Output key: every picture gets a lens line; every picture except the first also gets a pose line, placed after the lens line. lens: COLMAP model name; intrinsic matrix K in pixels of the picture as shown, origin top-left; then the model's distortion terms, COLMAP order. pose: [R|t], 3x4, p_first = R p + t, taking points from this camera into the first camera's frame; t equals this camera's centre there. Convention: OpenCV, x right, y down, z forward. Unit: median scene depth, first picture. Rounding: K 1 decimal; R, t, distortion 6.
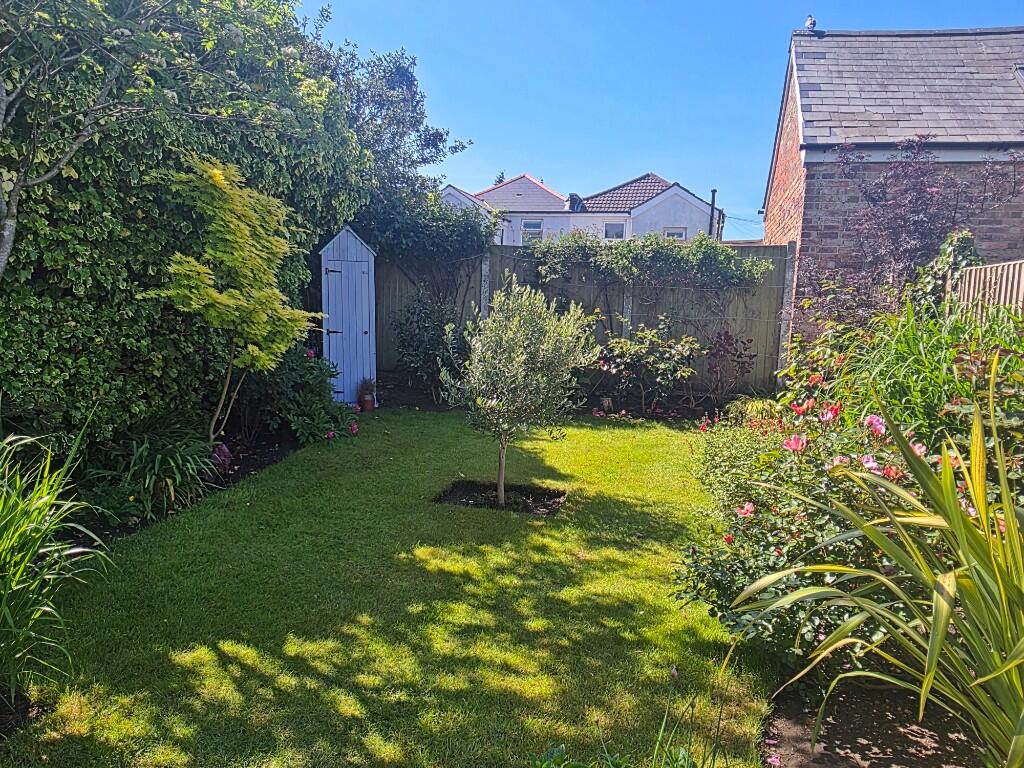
lens RADIAL K [[618.4, 0, 512.0], [0, 618.4, 384.0], [0, 0, 1]] dist [0.002587, 0.000484]
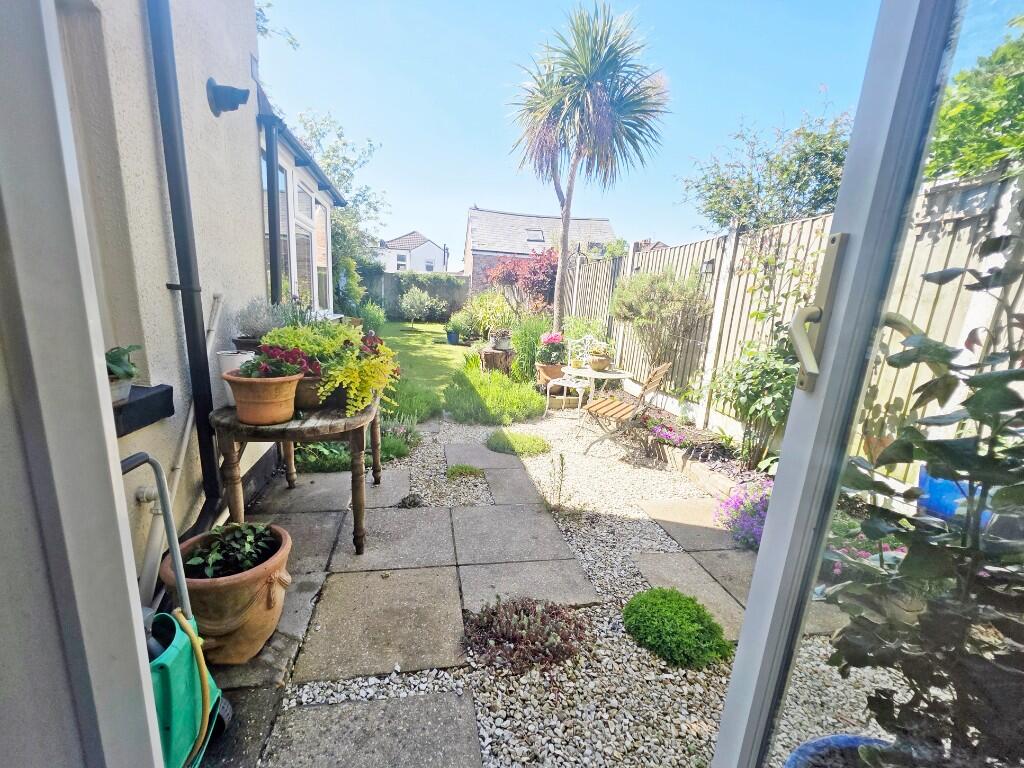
lens RADIAL K [[444.2, 0, 513.4], [0, 444.2, 389.8], [0, 0, 1]] dist [-0.006952, 0.000428]
pose [[0.893400, -0.075636, 0.442850, -0.518367], [0.039292, 0.995104, 0.090691, 0.210594], [-0.447541, -0.063623, 0.891997, -1.461959]]
